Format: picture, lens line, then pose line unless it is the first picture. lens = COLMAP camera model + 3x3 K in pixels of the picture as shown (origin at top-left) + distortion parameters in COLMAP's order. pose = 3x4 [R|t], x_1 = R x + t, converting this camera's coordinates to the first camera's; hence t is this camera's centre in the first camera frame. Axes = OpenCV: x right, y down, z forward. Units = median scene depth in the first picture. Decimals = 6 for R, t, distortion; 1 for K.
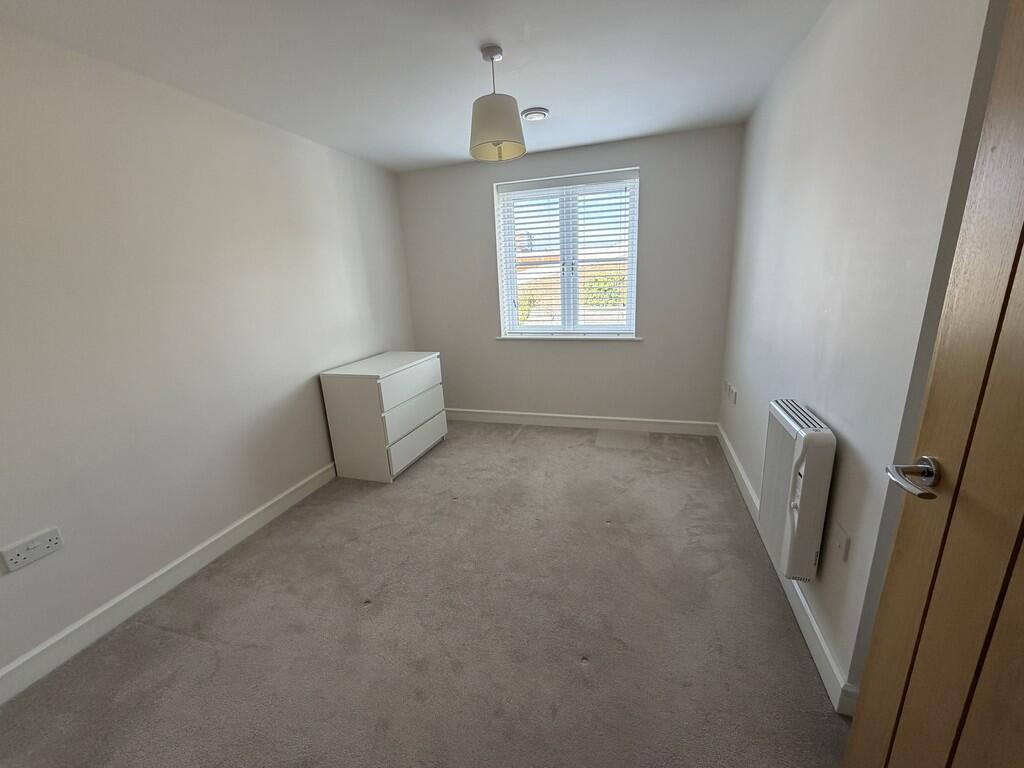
lens RADIAL K [[405.3, 0, 519.4], [0, 405.3, 384.2], [0, 0, 1]] dist [0.003204, 0.000701]
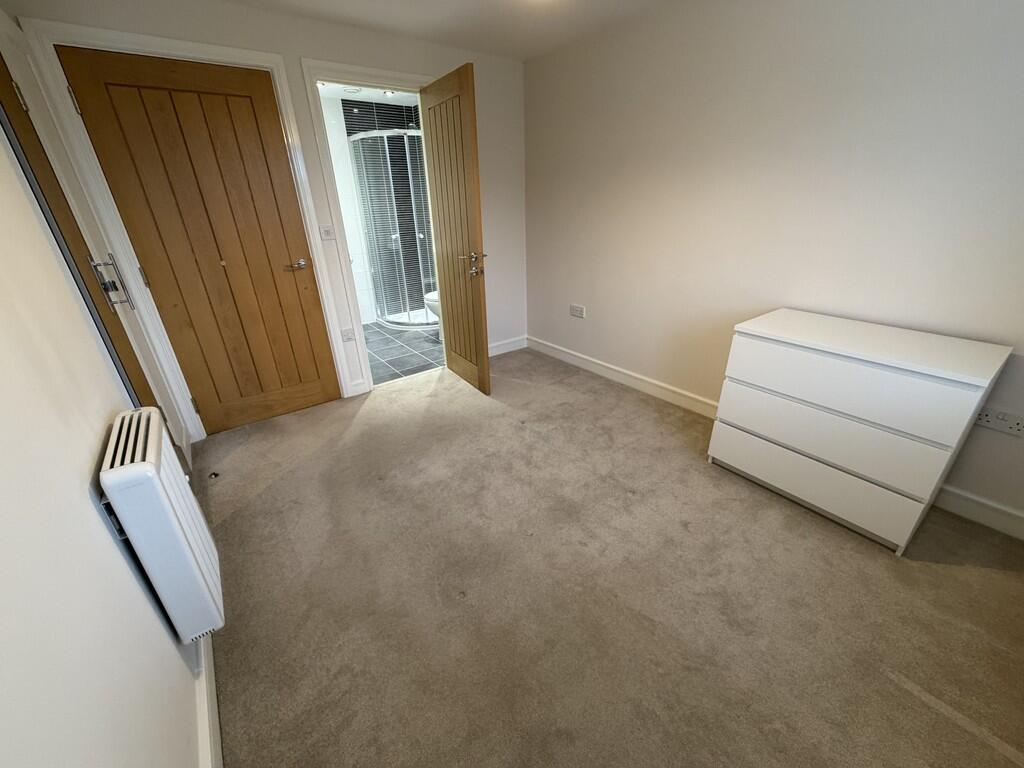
lens RADIAL K [[405.3, 0, 512.5], [0, 405.3, 384.8], [0, 0, 1]] dist [0.003204, 0.000701]
pose [[-0.587795, 0.380102, -0.714157, 0.419233], [-0.176423, 0.801284, 0.571681, -0.262416], [0.789539, 0.462025, -0.403932, 0.957570]]
